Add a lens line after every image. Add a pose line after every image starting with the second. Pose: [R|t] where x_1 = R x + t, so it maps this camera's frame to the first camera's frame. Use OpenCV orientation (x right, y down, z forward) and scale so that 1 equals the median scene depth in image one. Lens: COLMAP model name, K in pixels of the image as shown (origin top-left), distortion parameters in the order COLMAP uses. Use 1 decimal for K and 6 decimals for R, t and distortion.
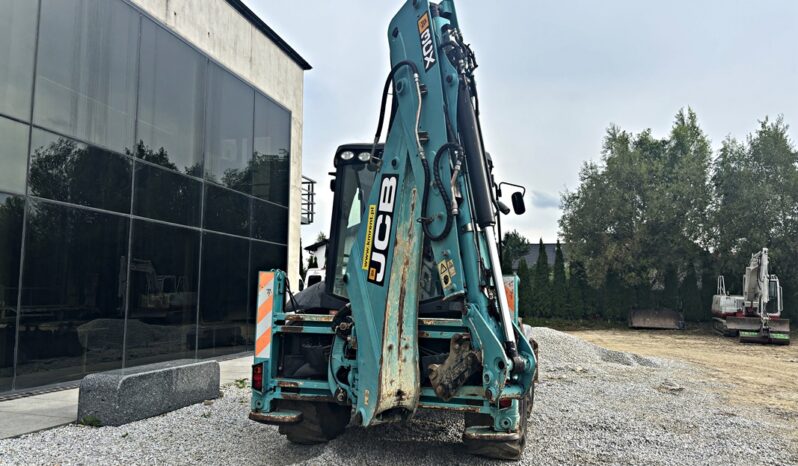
lens RADIAL K [[609.3, 0, 396.6], [0, 609.3, 232.8], [0, 0, 1]] dist [0.028140, -0.004222]
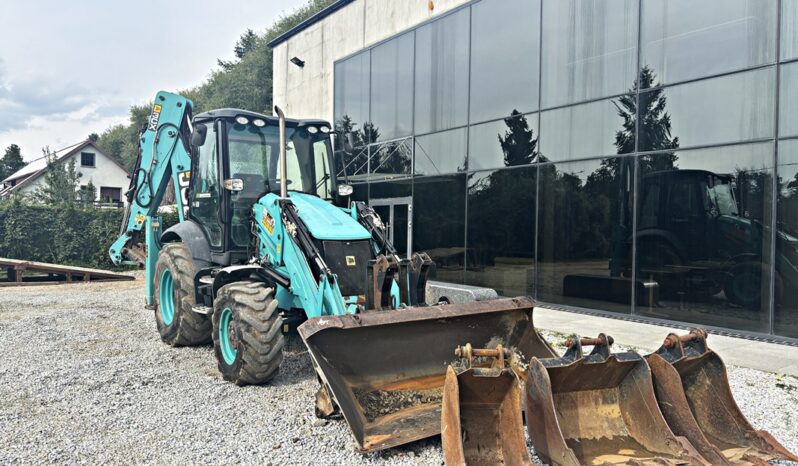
lens RADIAL K [[600.3, 0, 400.4], [0, 600.3, 238.7], [0, 0, 1]] dist [0.047637, -0.051567]
pose [[-0.636703, -0.005172, -0.771092, 0.973789], [0.060458, 0.996564, -0.056606, 0.251884], [0.768736, -0.082660, -0.634203, 2.427890]]
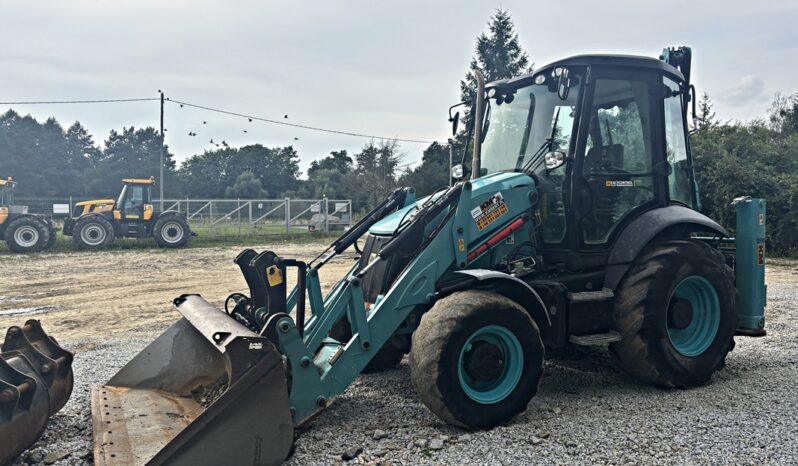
lens RADIAL K [[598.7, 0, 397.1], [0, 598.7, 235.8], [0, 0, 1]] dist [0.037067, -0.002366]
pose [[-0.659137, -0.043064, 0.750789, -0.604434], [-0.078209, 0.996871, -0.011482, 0.193551], [-0.747945, -0.066286, -0.660443, 2.215782]]
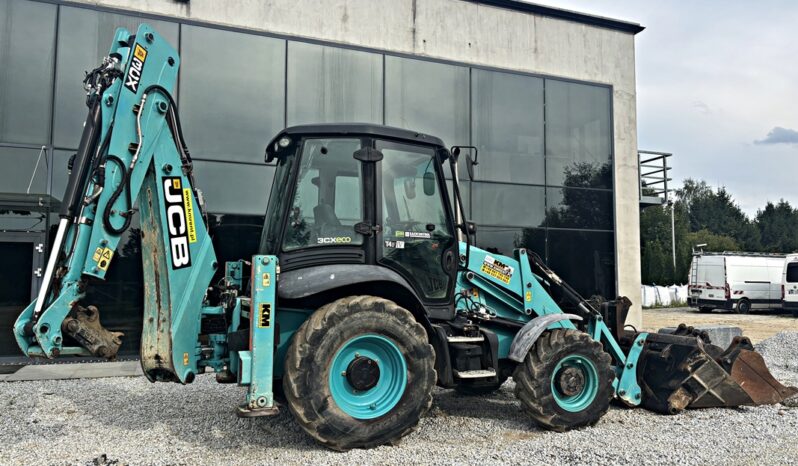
lens RADIAL K [[610.4, 0, 402.8], [0, 610.4, 234.2], [0, 0, 1]] dist [0.022149, -0.004160]
pose [[0.596613, -0.079318, -0.798600, 1.059658], [0.087085, 0.995626, -0.033827, 0.083273], [0.797790, -0.049364, 0.600911, 0.544974]]
